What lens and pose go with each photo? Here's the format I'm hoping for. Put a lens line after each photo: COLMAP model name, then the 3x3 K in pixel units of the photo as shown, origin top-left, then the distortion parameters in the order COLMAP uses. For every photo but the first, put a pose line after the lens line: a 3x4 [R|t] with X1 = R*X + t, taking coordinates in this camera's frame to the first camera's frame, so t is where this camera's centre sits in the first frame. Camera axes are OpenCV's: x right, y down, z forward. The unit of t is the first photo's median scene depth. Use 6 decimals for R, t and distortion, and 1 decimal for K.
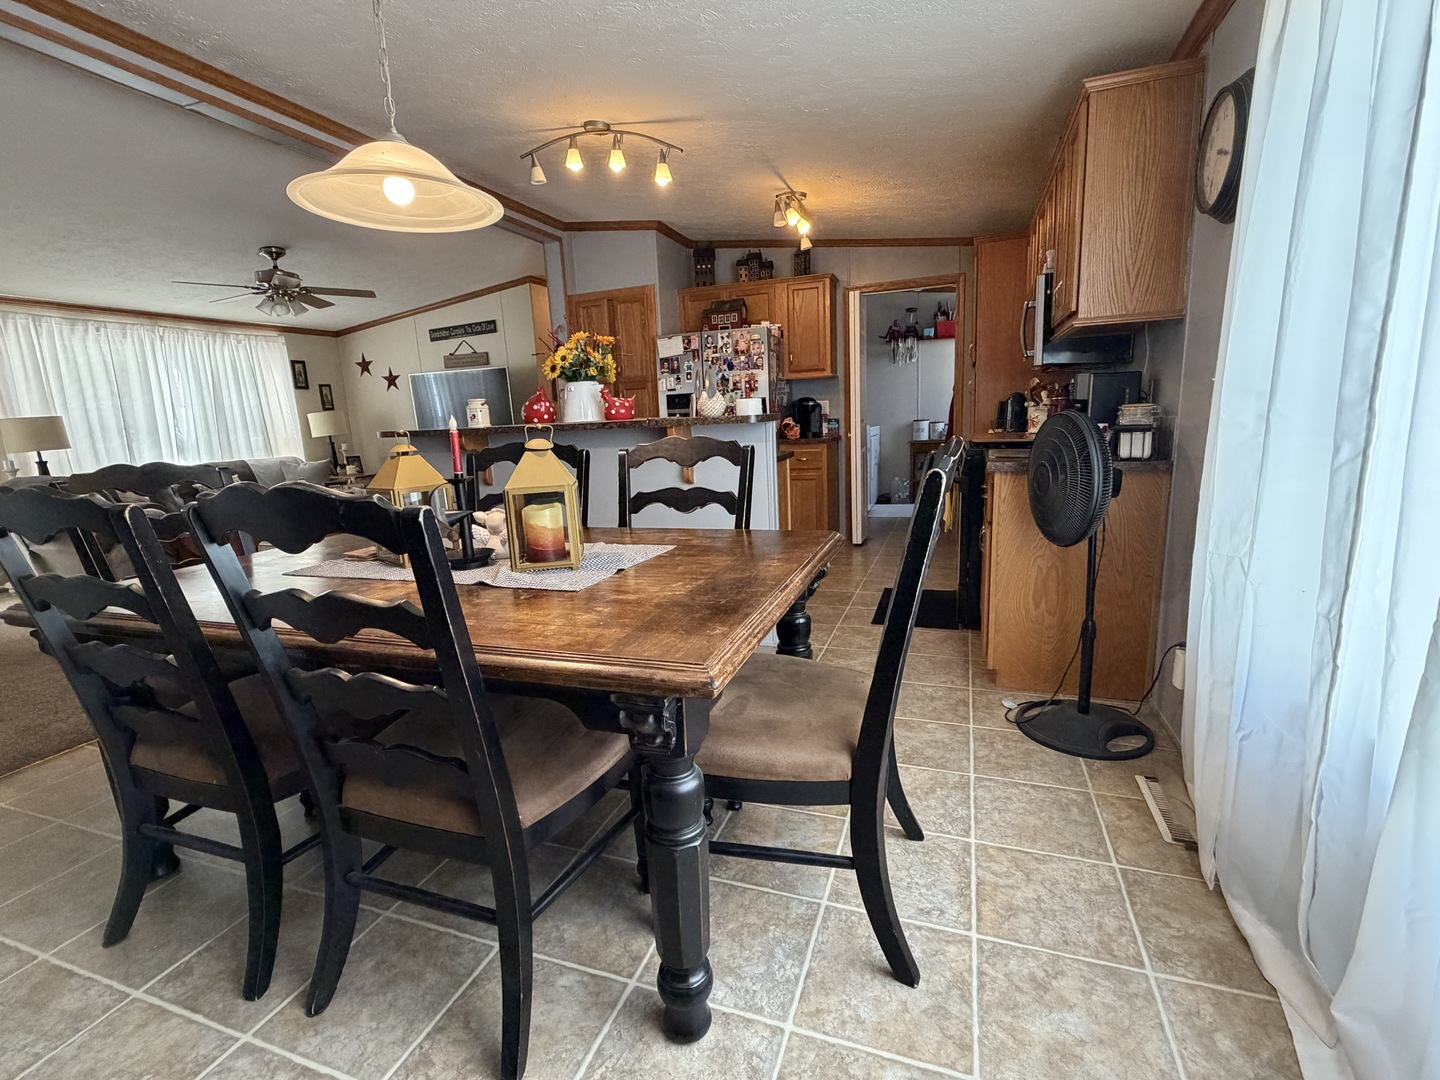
lens RADIAL K [[663.7, 0, 718.1], [0, 663.7, 545.6], [0, 0, 1]] dist [0.000291, 0.000633]
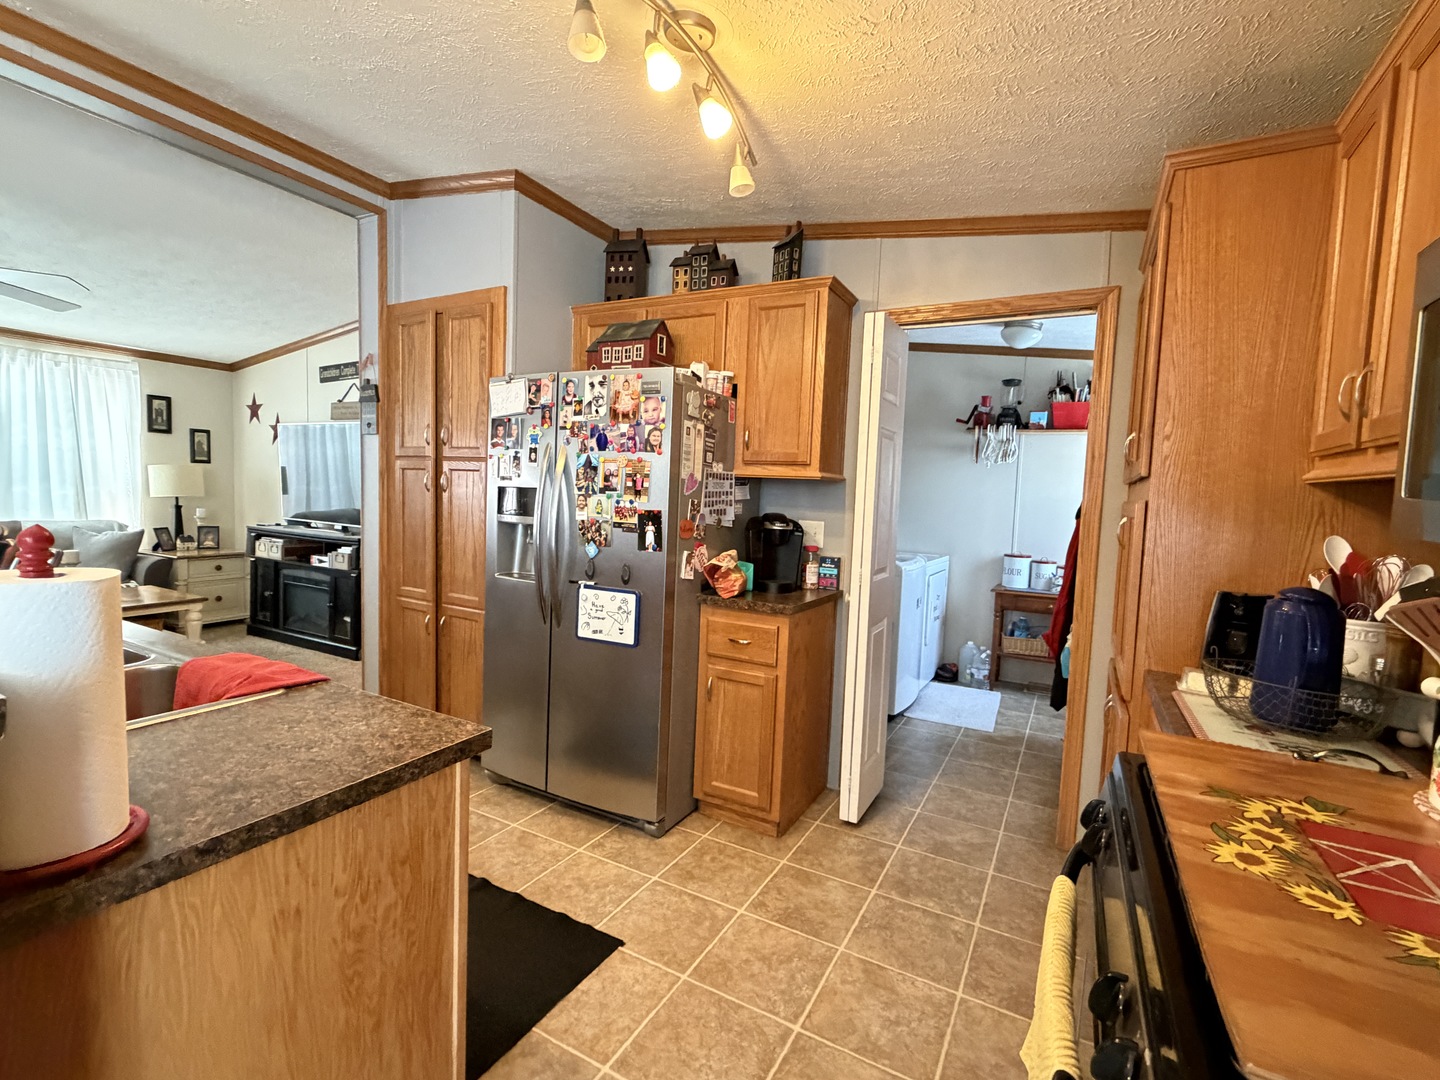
lens RADIAL K [[663.7, 0, 718.1], [0, 663.7, 545.6], [0, 0, 1]] dist [0.000291, 0.000633]
pose [[0.984470, 0.098550, -0.145282, 0.175262], [-0.114752, 0.987538, -0.107707, -0.144851], [0.132857, 0.122705, 0.983510, 0.513554]]
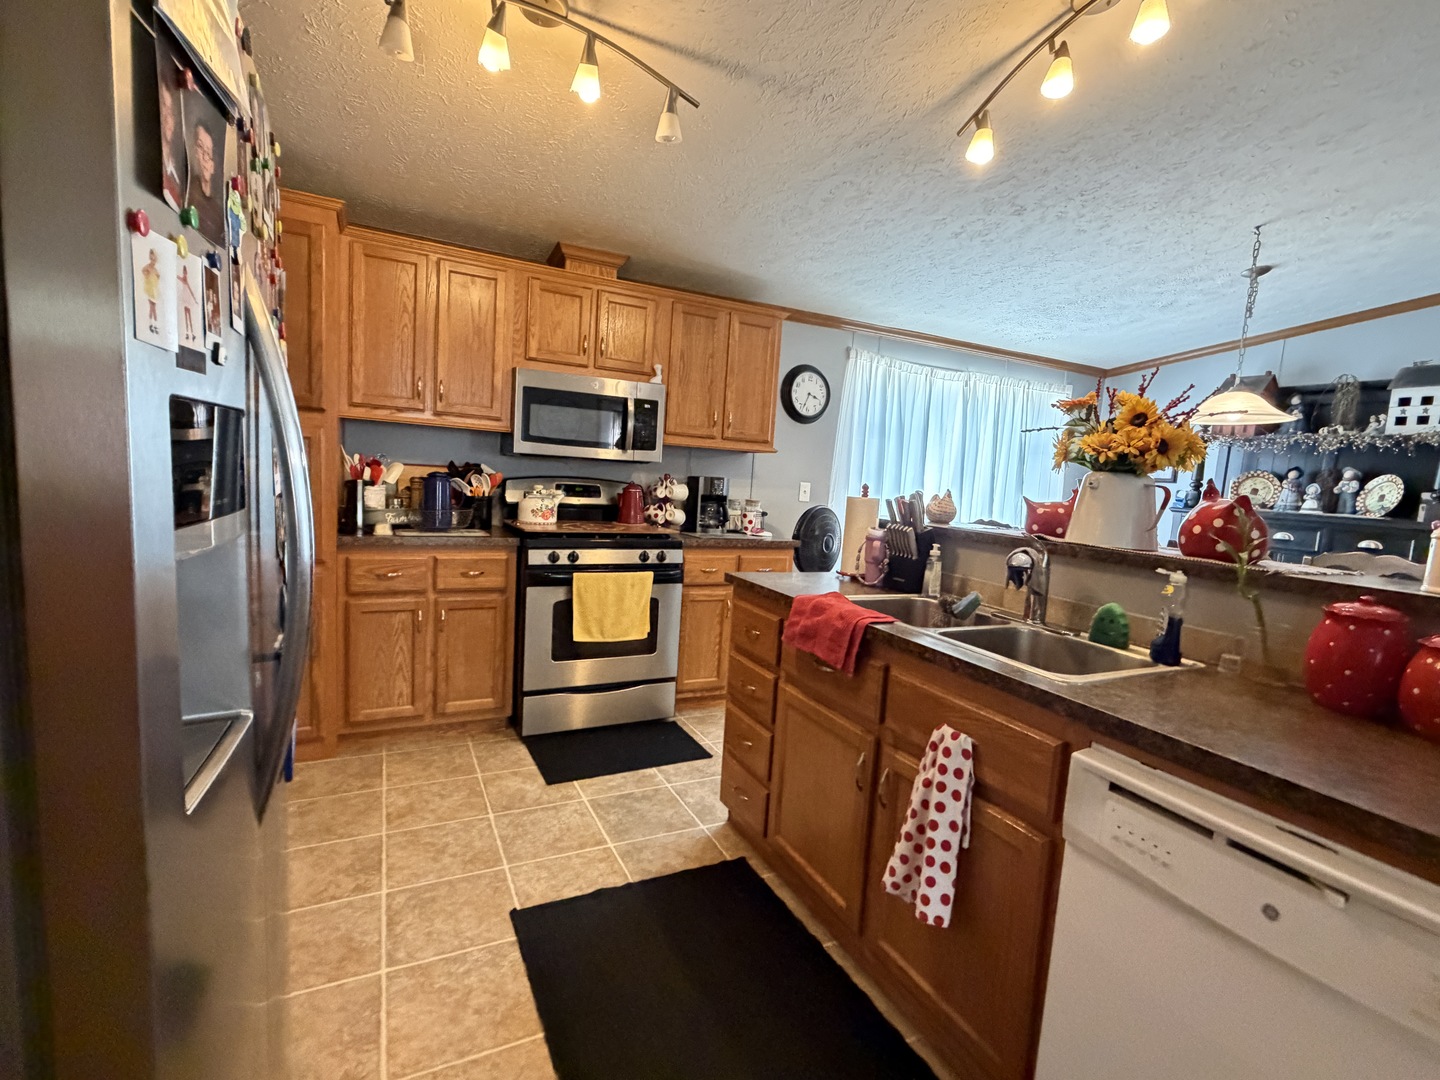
lens RADIAL K [[665.6, 0, 713.3], [0, 665.6, 543.9], [0, 0, 1]] dist [0.001160, 0.000000]
pose [[-0.722588, -0.075243, 0.687171, -0.216646], [0.106367, 0.970118, 0.218074, -0.218546], [-0.683046, 0.230670, -0.692993, 1.022794]]
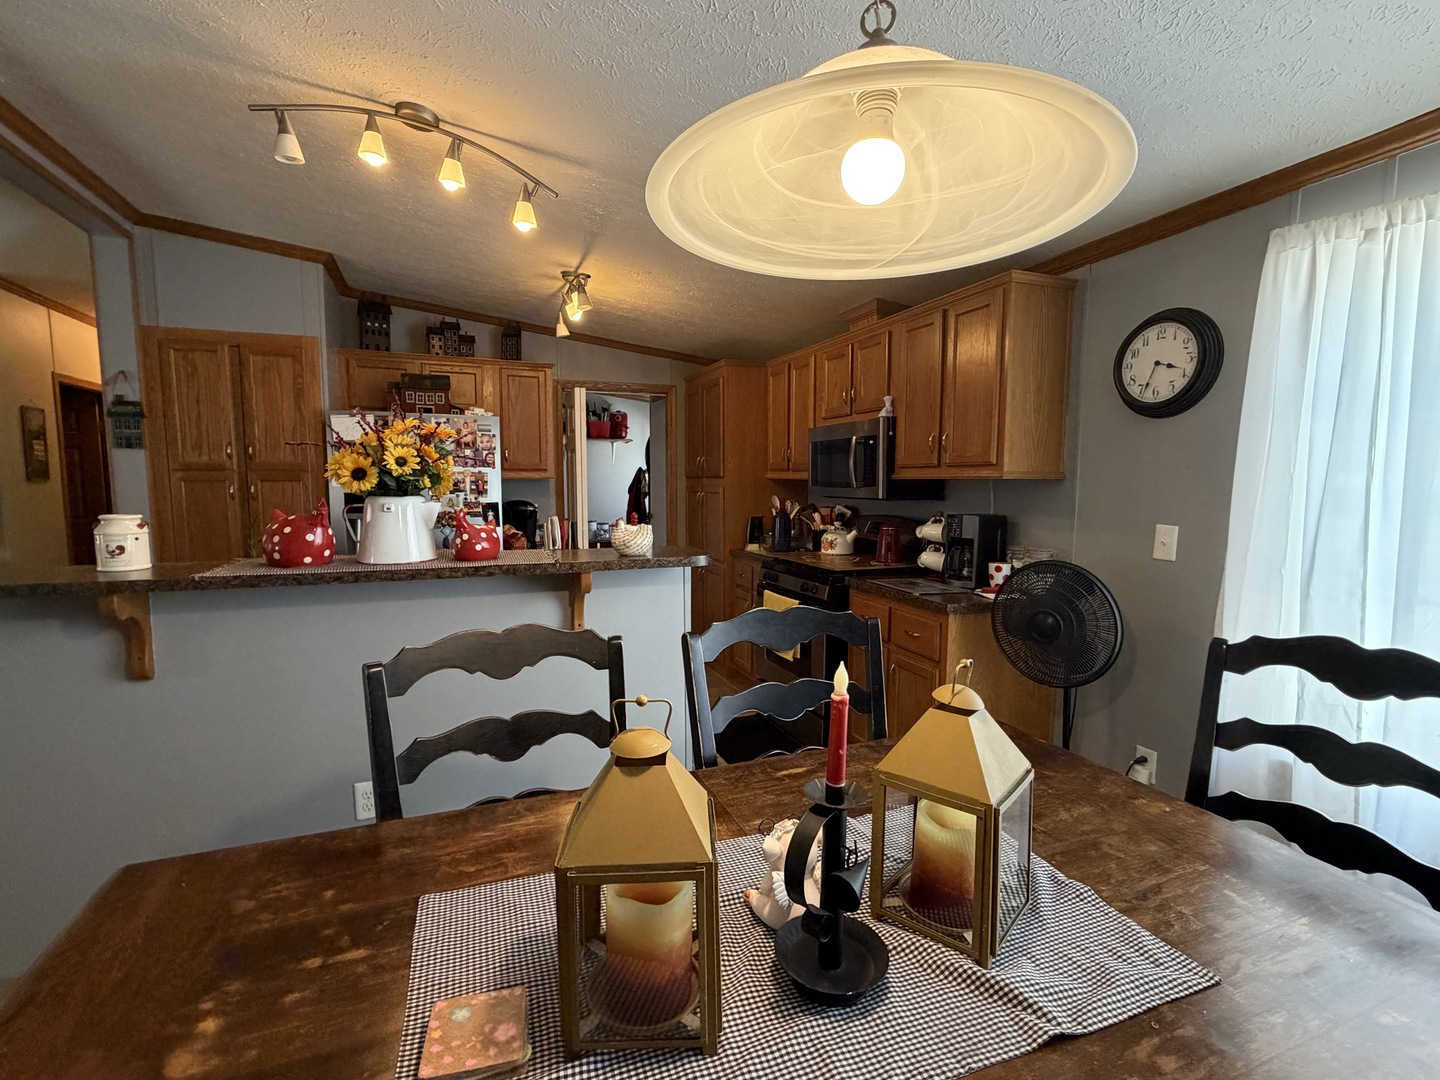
lens RADIAL K [[663.7, 0, 718.1], [0, 663.7, 545.6], [0, 0, 1]] dist [0.000291, 0.000633]
pose [[0.753662, -0.015316, 0.657084, -0.242655], [0.091506, 0.992437, -0.081822, -0.078516], [-0.650861, 0.121793, 0.749364, 0.224503]]
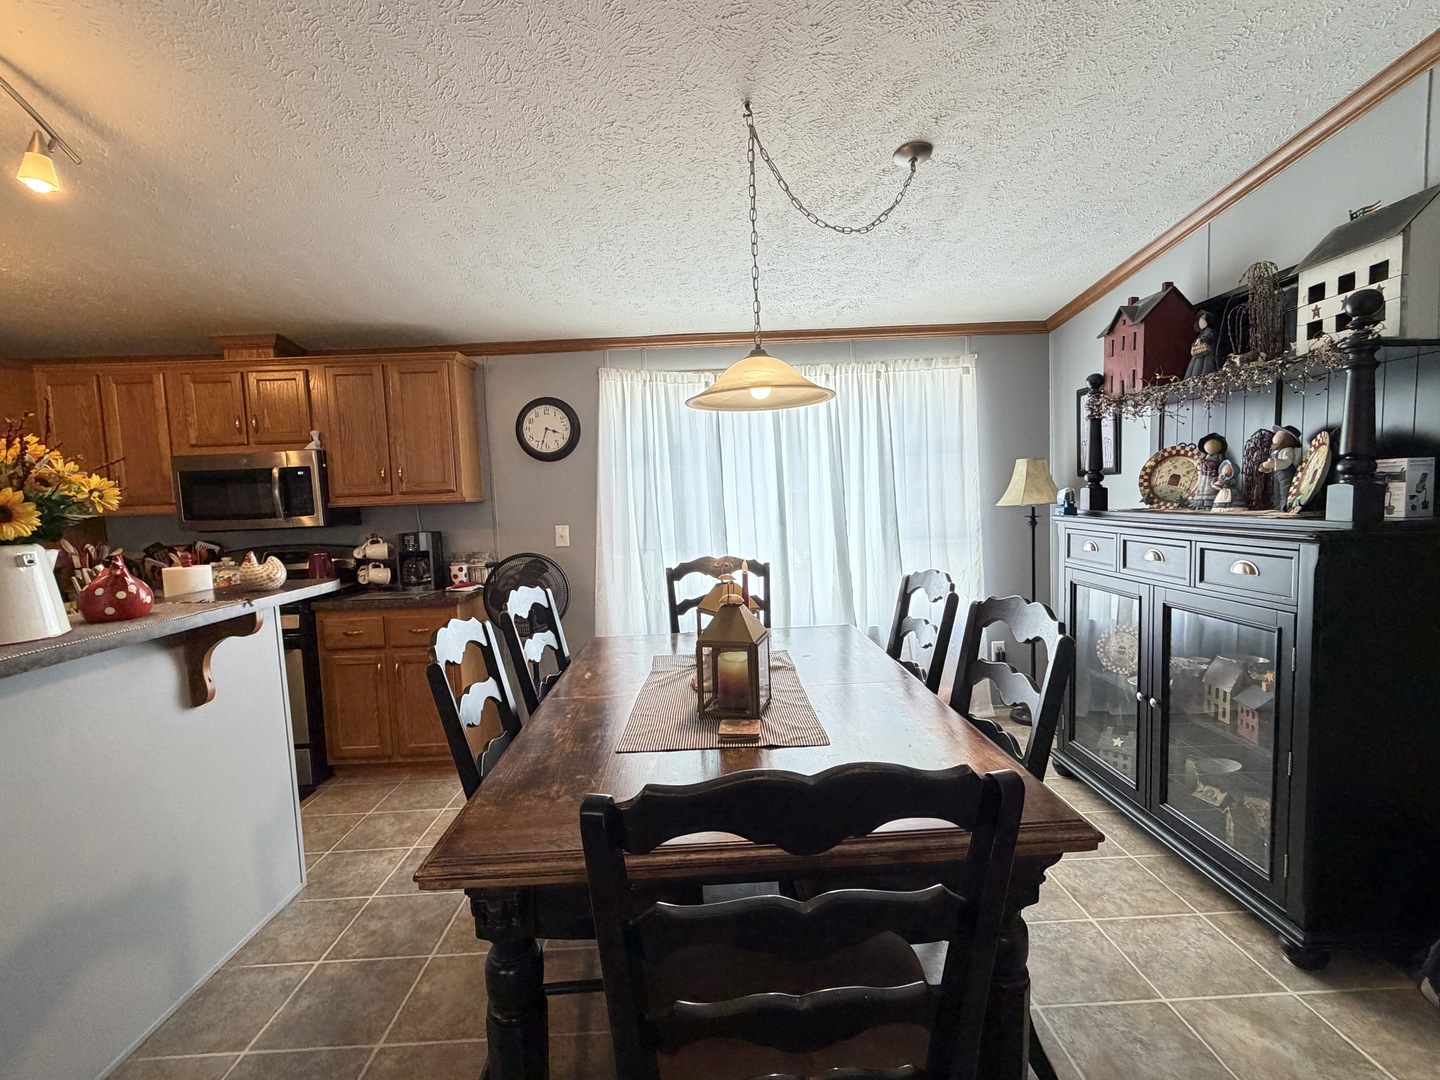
lens RADIAL K [[663.7, 0, 718.1], [0, 663.7, 545.6], [0, 0, 1]] dist [0.000291, 0.000633]
pose [[-0.359208, -0.011651, 0.933185, -0.479047], [0.239360, 0.965324, 0.104189, -0.114619], [-0.902040, 0.260793, -0.343963, 0.461756]]
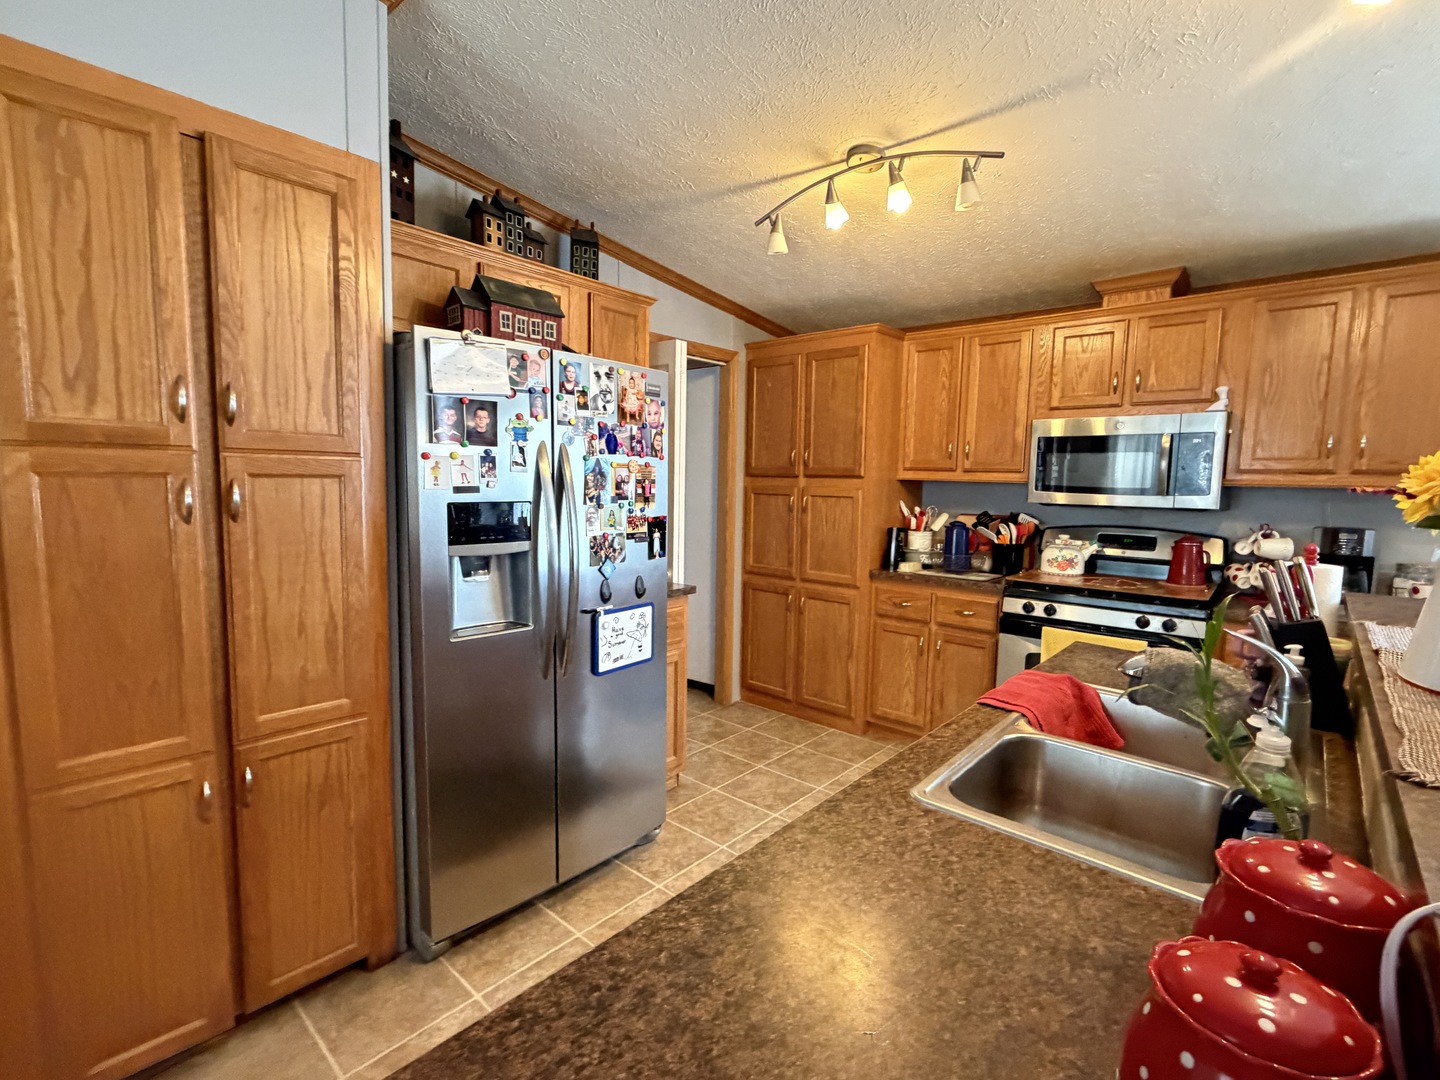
lens RADIAL K [[663.7, 0, 718.1], [0, 663.7, 545.6], [0, 0, 1]] dist [0.000291, 0.000633]
pose [[0.364615, -0.040899, 0.930260, -0.342807], [0.148288, 0.988836, -0.014647, -0.181076], [-0.919275, 0.143287, 0.366609, 0.756161]]
